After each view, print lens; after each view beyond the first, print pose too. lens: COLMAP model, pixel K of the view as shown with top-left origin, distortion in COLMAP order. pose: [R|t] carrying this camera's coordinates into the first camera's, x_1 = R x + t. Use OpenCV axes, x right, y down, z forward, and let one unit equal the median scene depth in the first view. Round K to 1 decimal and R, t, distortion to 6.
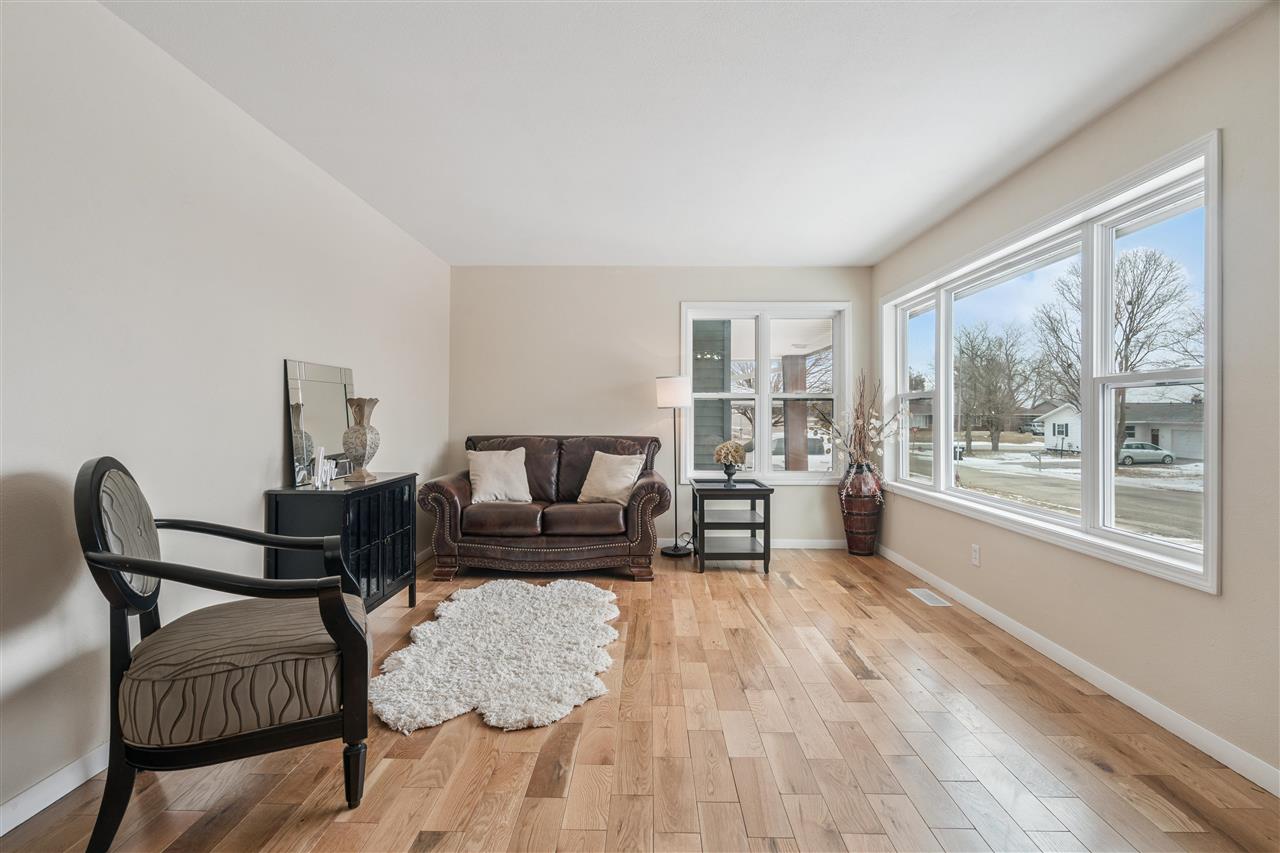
lens RADIAL K [[575.4, 0, 656.2], [0, 575.4, 401.8], [0, 0, 1]] dist [-0.005037, 0.001883]
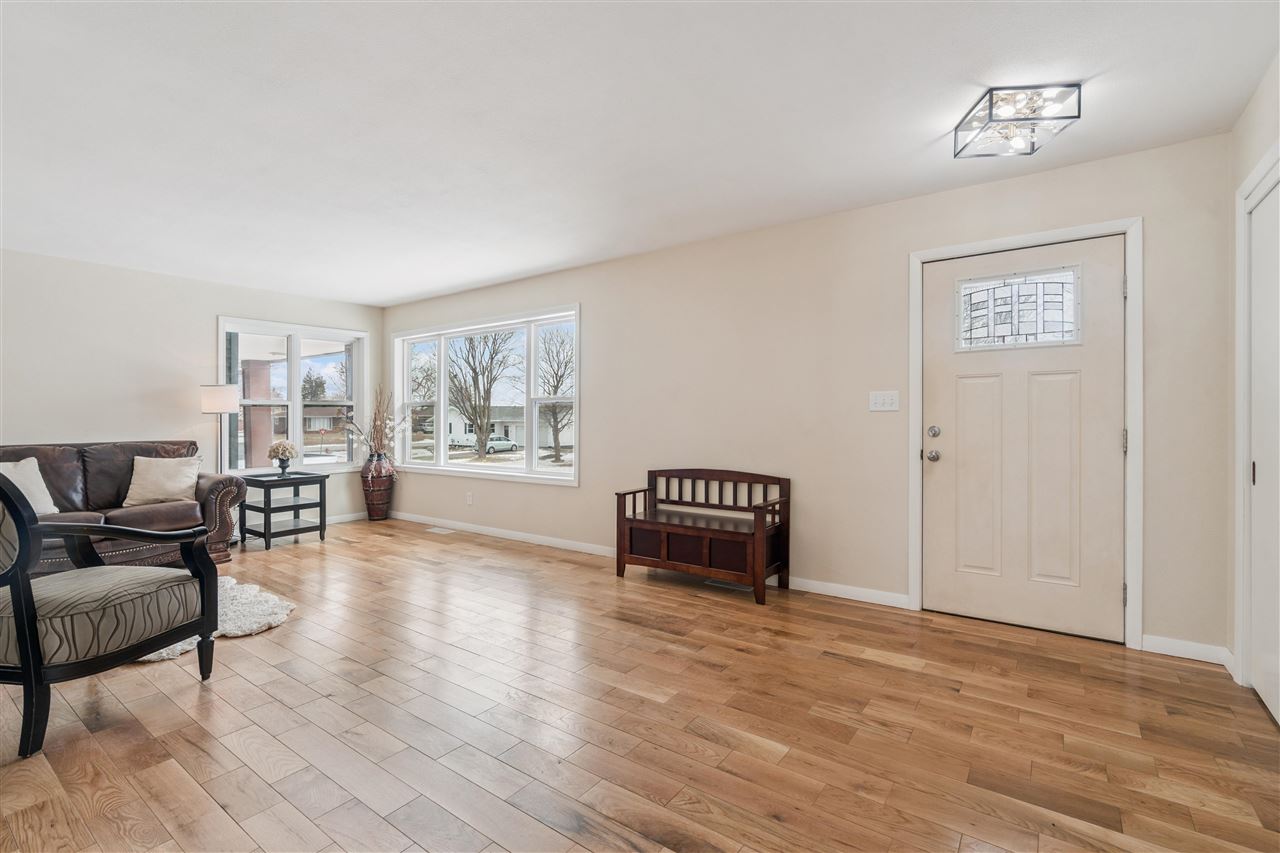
lens RADIAL K [[575.4, 0, 647.0], [0, 575.4, 406.1], [0, 0, 1]] dist [-0.005037, 0.001883]
pose [[0.568893, 0.004544, 0.822399, -0.424648], [-0.007792, 0.999970, -0.000136, -0.009864], [-0.822374, -0.006330, 0.568912, -0.312806]]
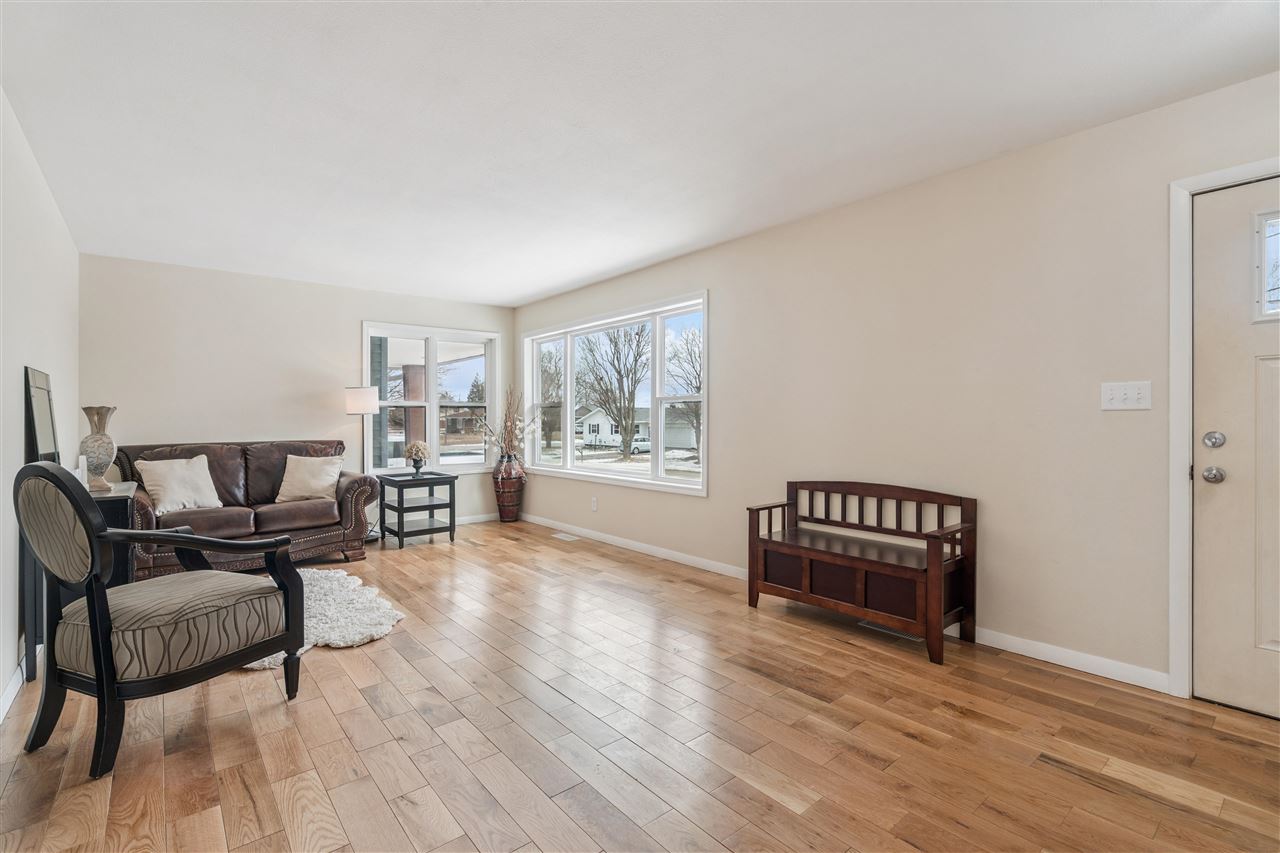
lens RADIAL K [[575.4, 0, 644.6], [0, 575.4, 409.6], [0, 0, 1]] dist [-0.005037, 0.001883]
pose [[0.757134, -0.000656, 0.653259, -0.301974], [-0.003707, 0.999979, 0.005300, -0.007047], [-0.653249, -0.006435, 0.757116, -0.243146]]
